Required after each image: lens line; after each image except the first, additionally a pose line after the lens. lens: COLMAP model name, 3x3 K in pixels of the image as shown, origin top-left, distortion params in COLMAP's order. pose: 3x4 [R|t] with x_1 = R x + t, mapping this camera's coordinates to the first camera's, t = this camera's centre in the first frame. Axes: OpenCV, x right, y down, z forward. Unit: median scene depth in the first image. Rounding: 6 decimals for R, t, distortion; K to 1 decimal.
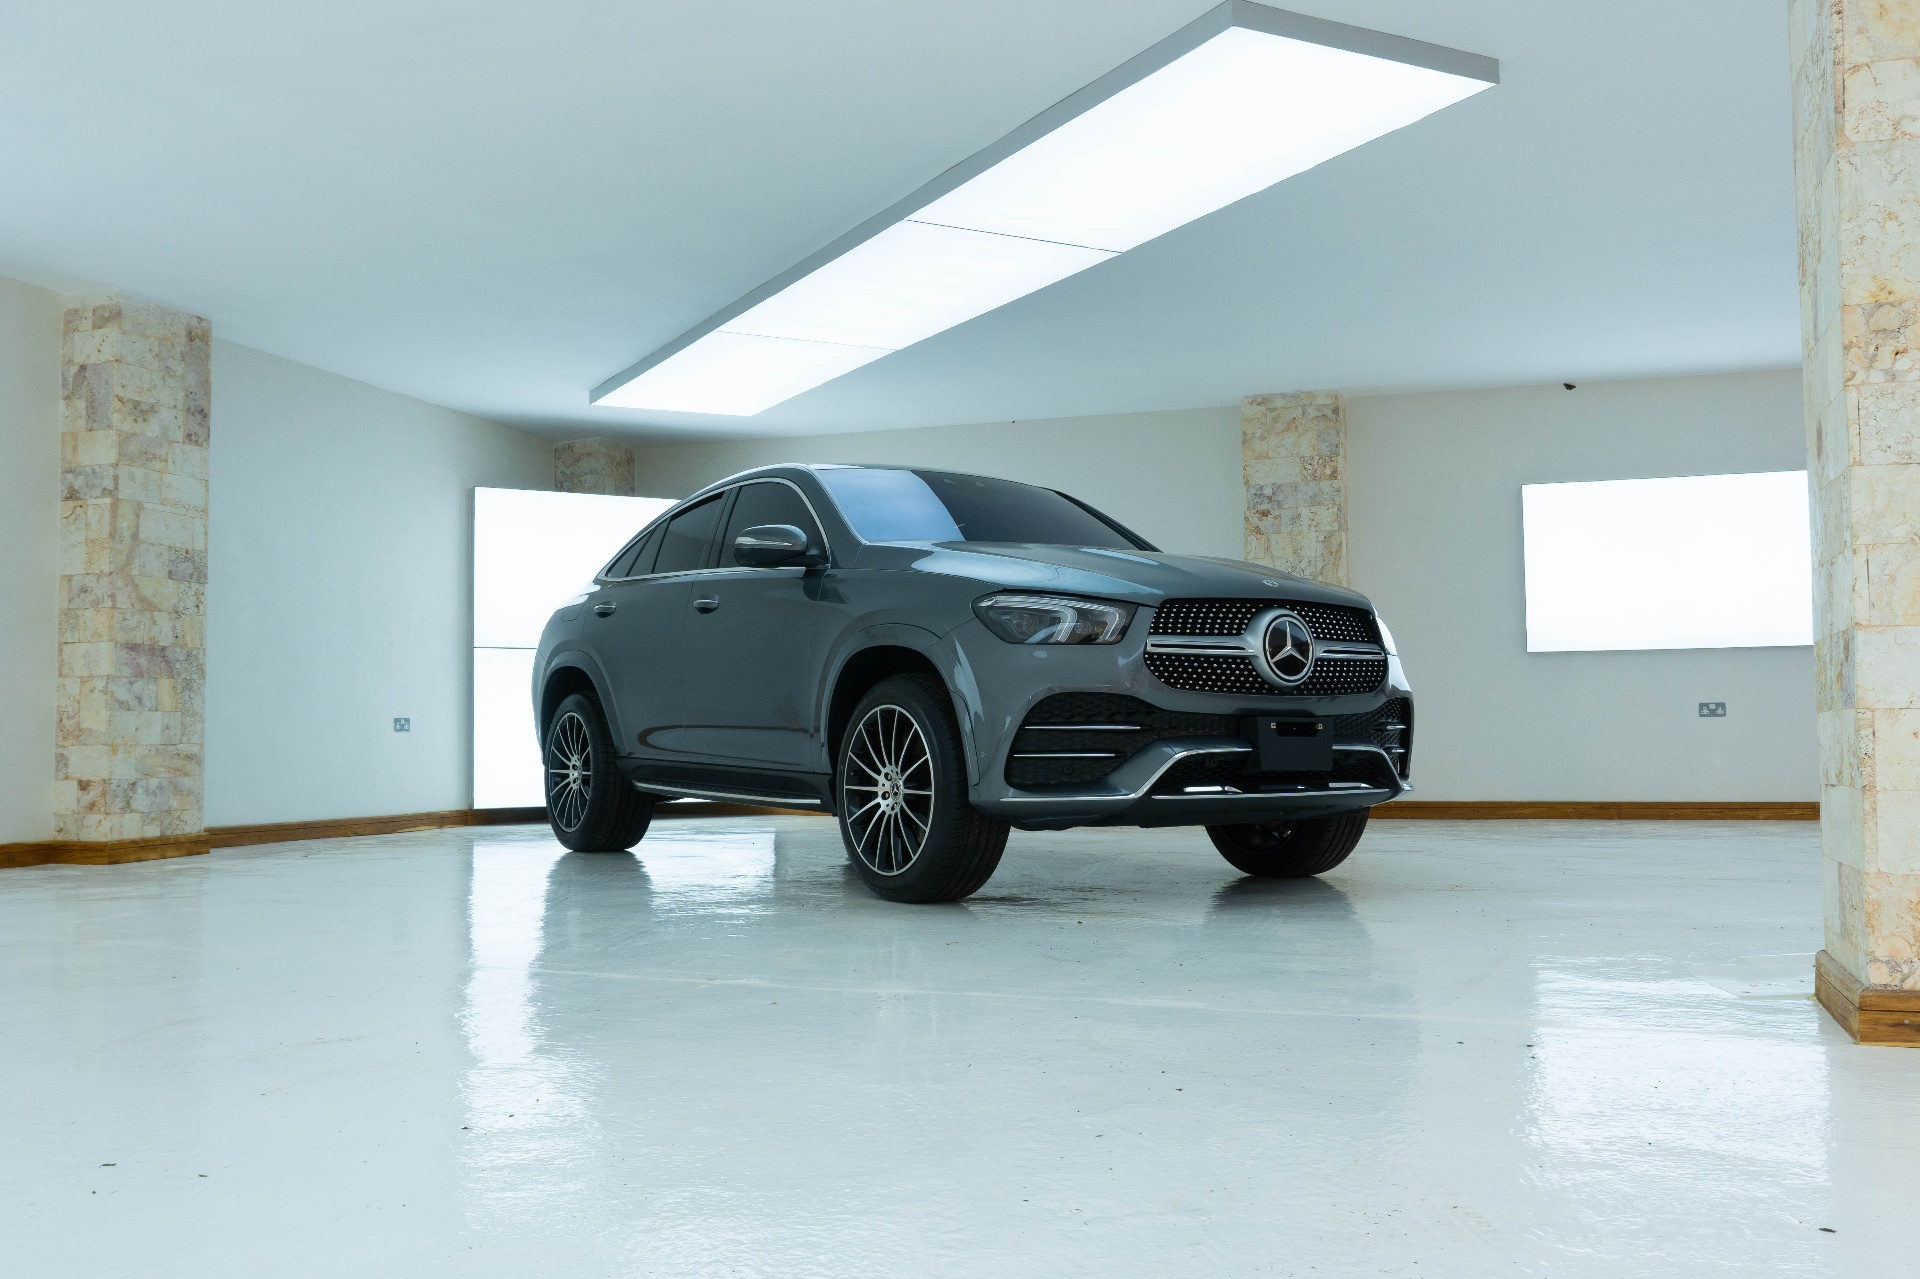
lens RADIAL K [[1690.1, 0, 960.0], [0, 1690.1, 639.5], [0, 0, 1]] dist [-0.059227, 0.008745]
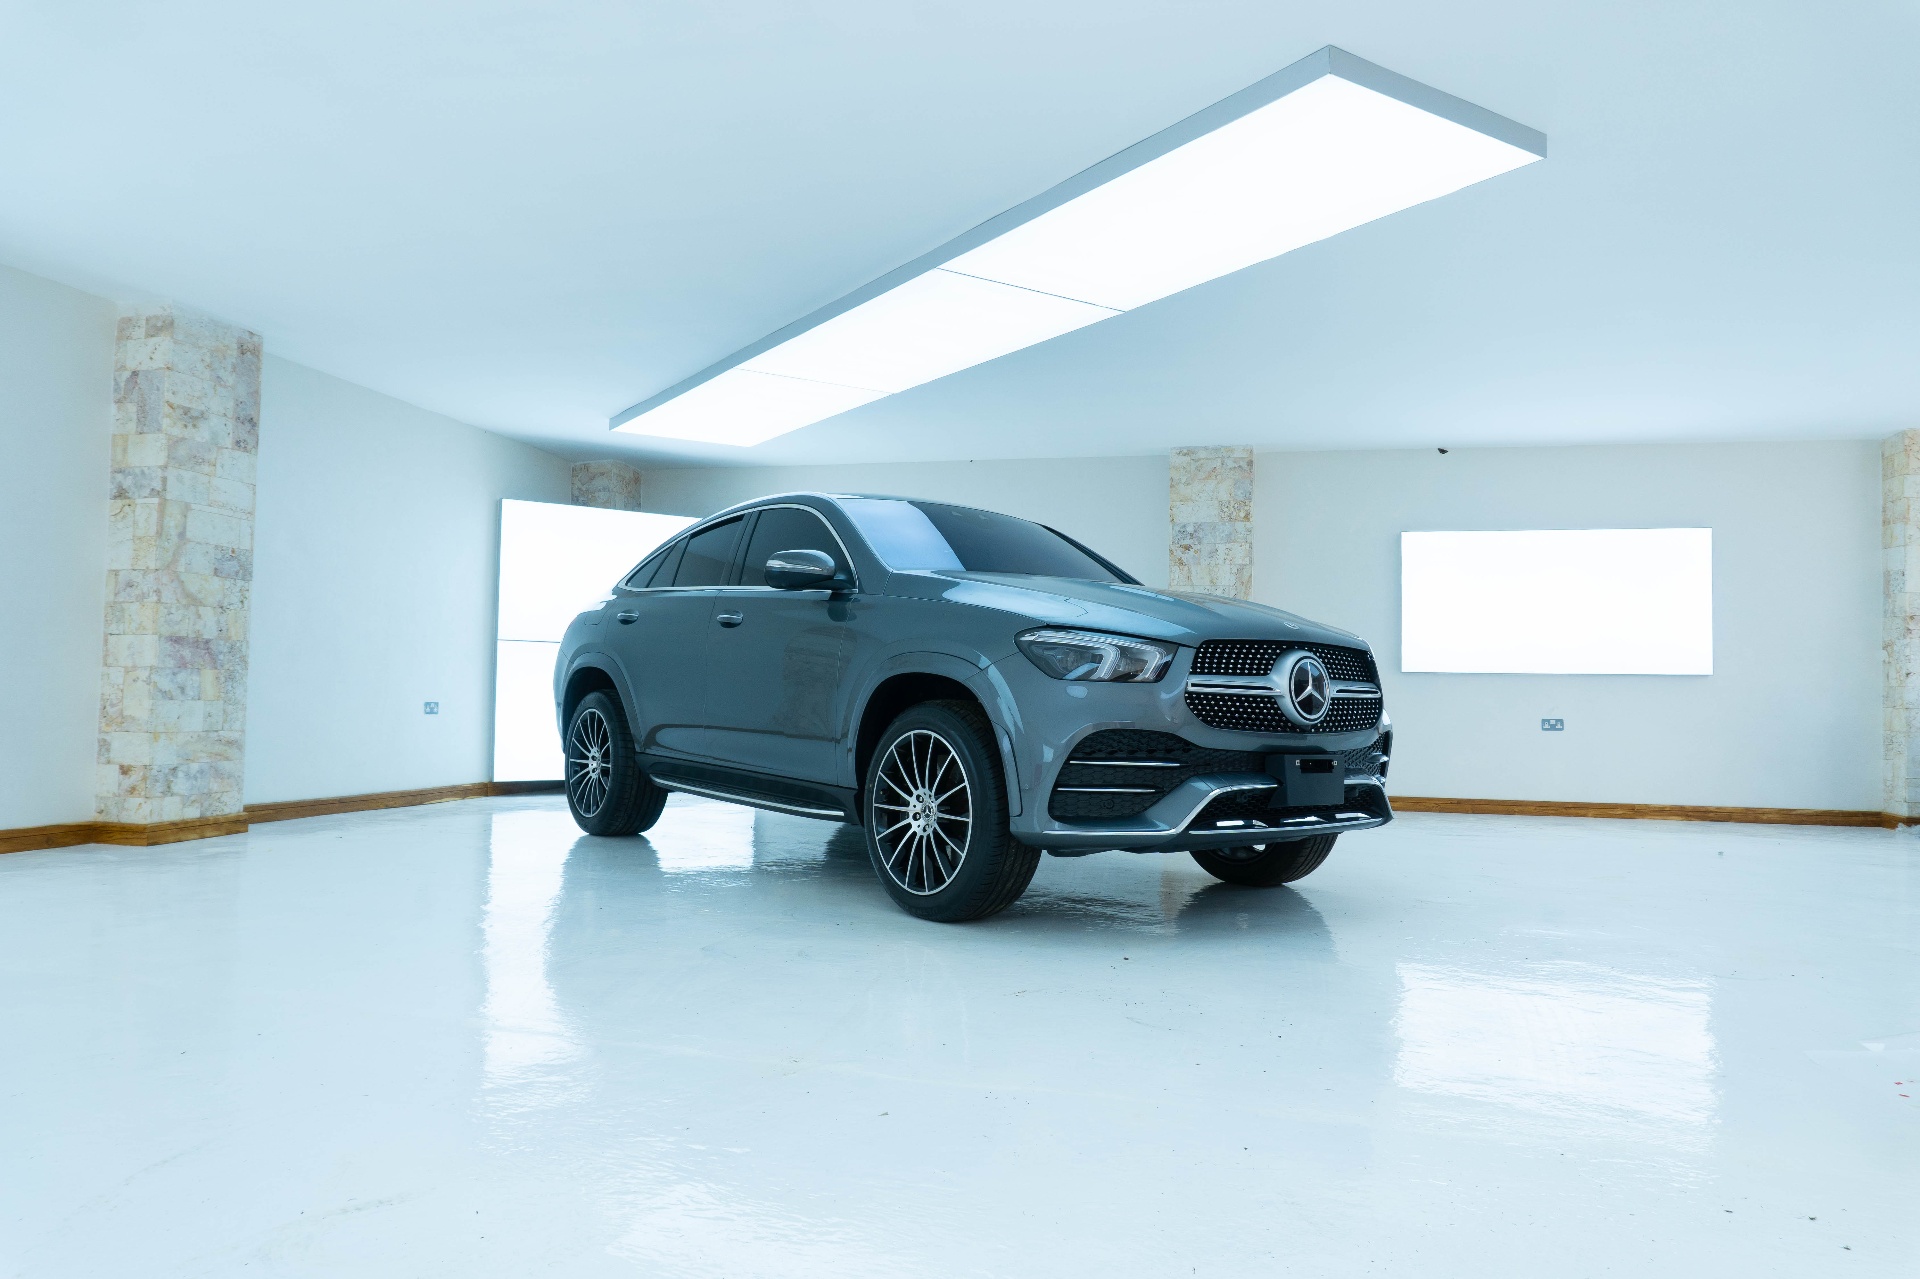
lens RADIAL K [[1275.7, 0, 960.0], [0, 1275.7, 639.5], [0, 0, 1]] dist [-0.044371, -0.002089]
pose [[0.996262, 0.030827, 0.080696, -0.081848], [-0.031751, 0.999444, 0.010202, -0.024814], [-0.080337, -0.012726, 0.996687, 0.209769]]
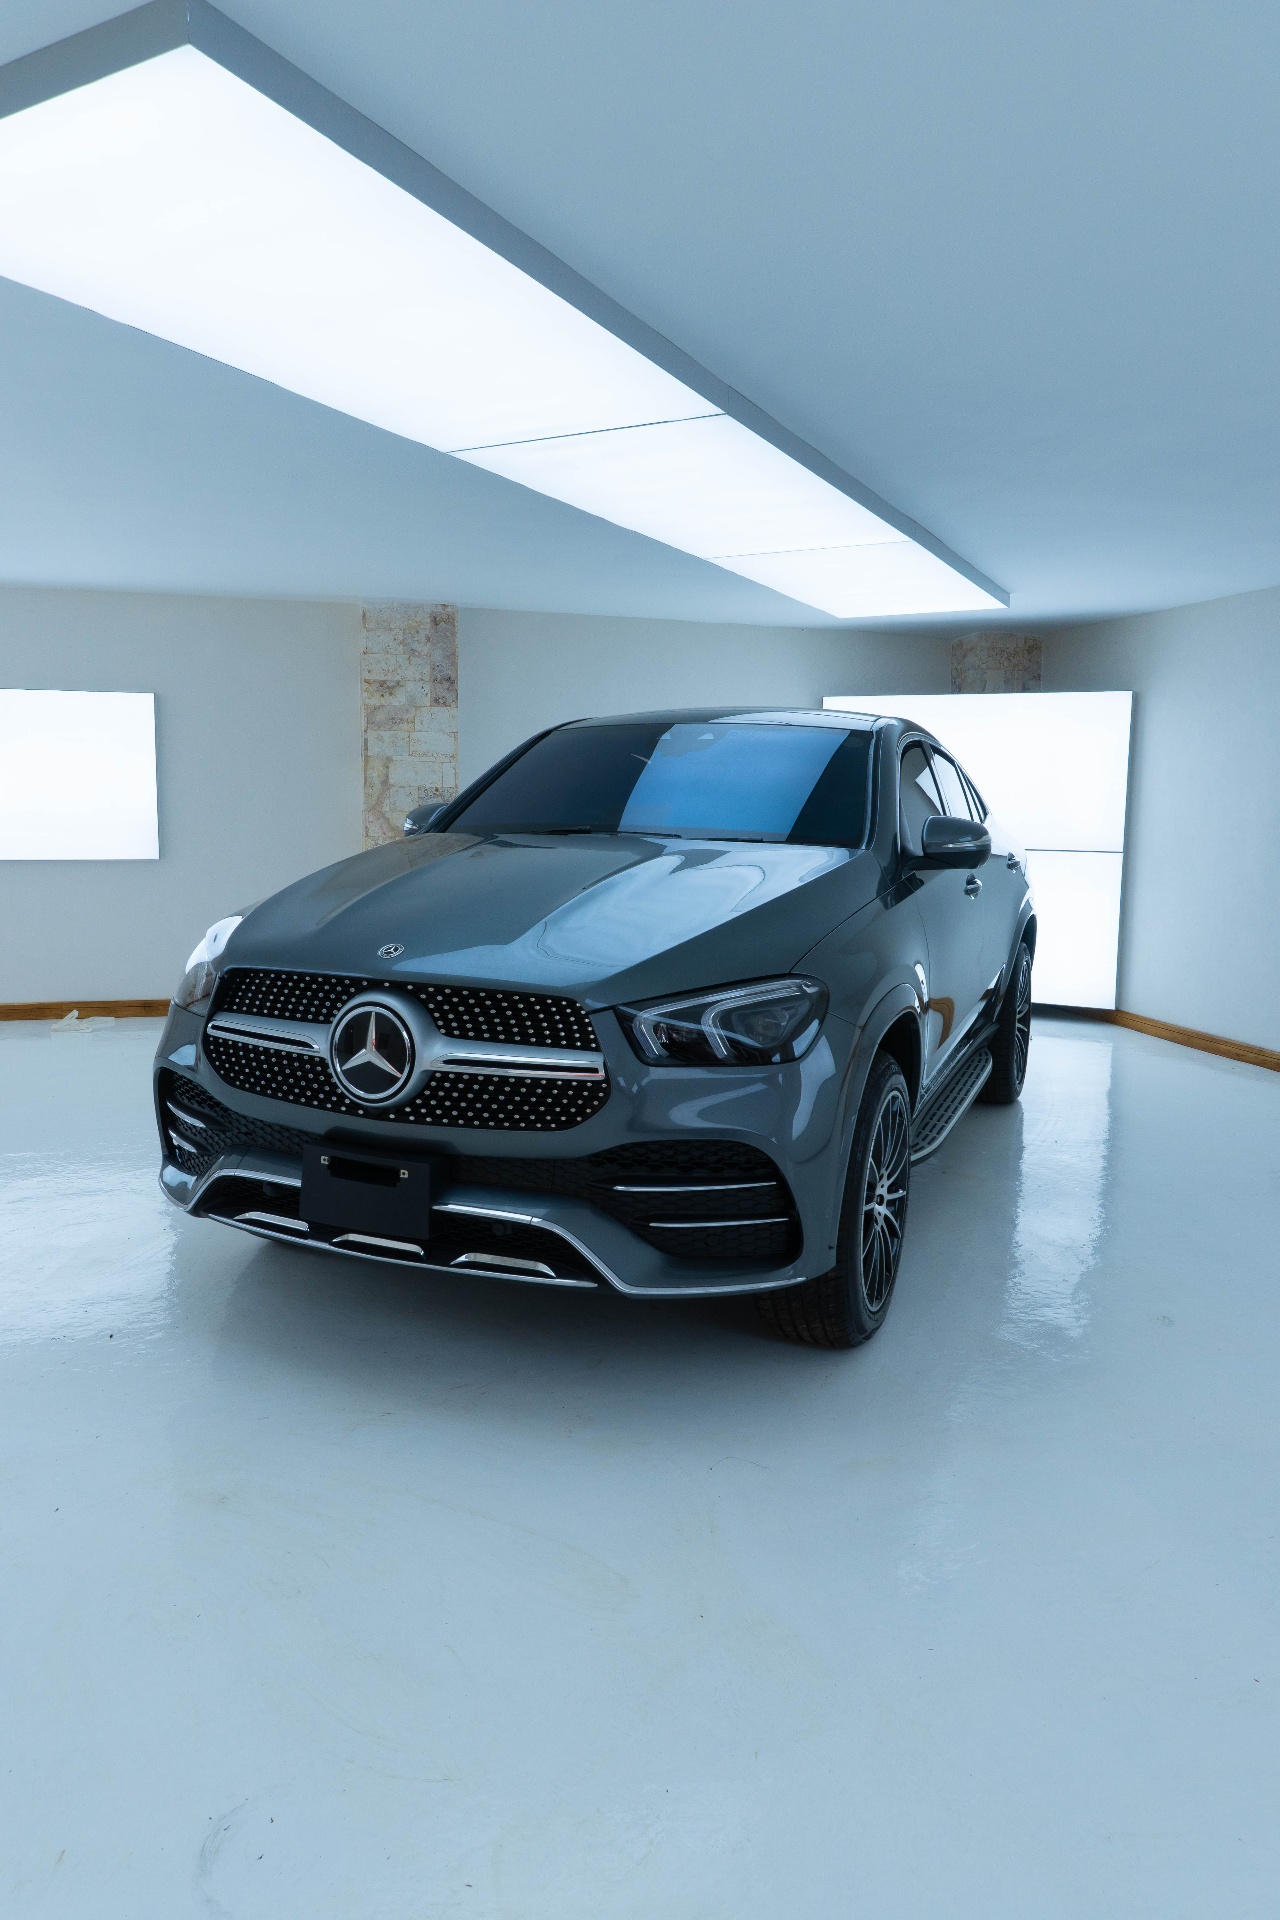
lens RADIAL K [[1275.7, 0, 640.0], [0, 1275.7, 960.0], [0, 0, 1]] dist [-0.044371, -0.002089]
pose [[0.546867, 0.122496, -0.828209, 0.629645], [0.025913, 0.986288, 0.162987, -0.105119], [0.836818, -0.110594, 0.536194, 0.762734]]
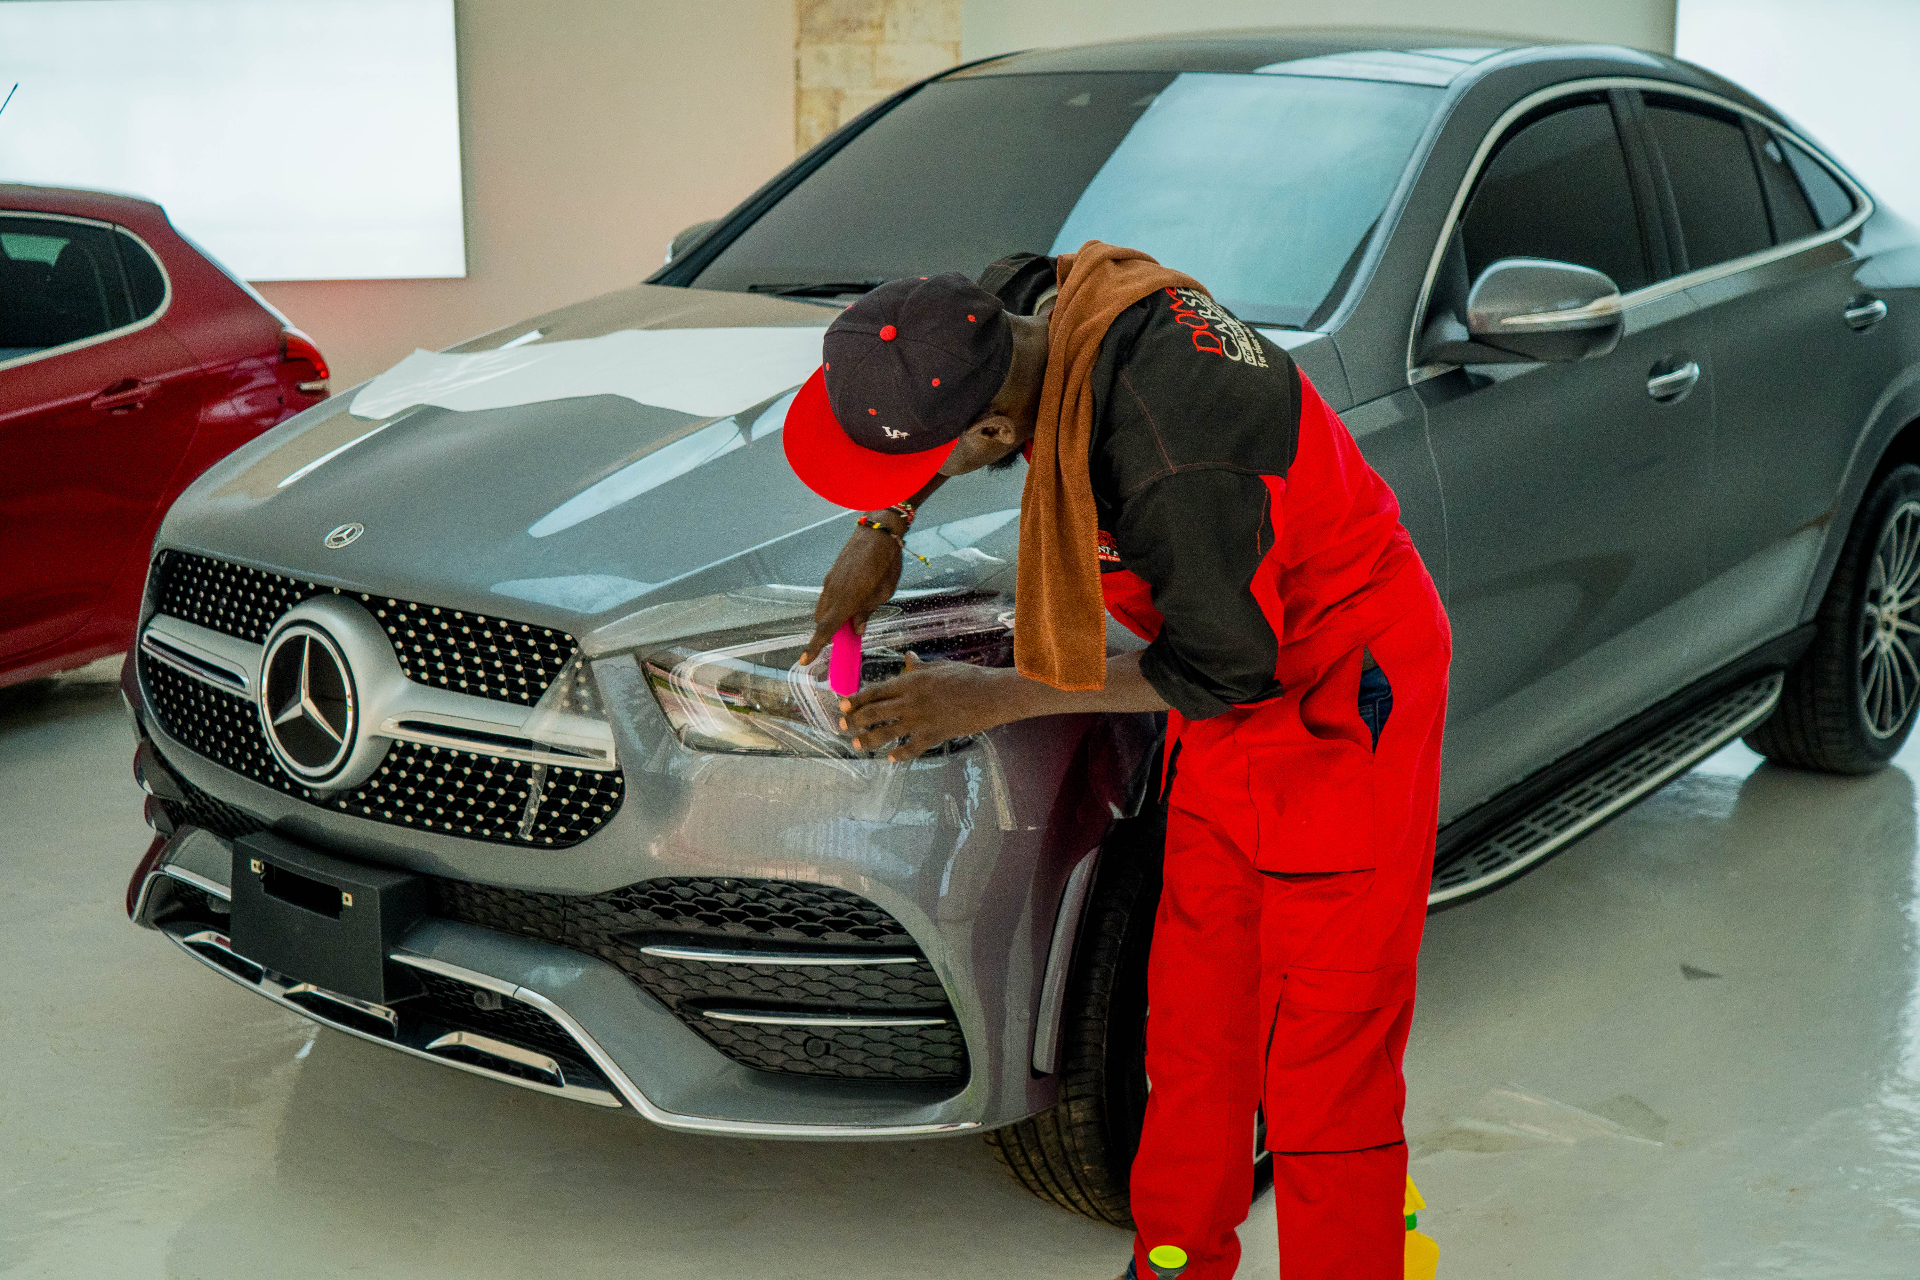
lens RADIAL K [[2344.1, 0, 960.0], [0, 2344.1, 640.0], [0, 0, 1]] dist [-0.037085, -0.011914]
pose [[0.295053, 0.225921, -0.928387, 0.727801], [0.061651, 0.965118, 0.254453, -0.137984], [0.953490, -0.132313, 0.270833, 0.930602]]
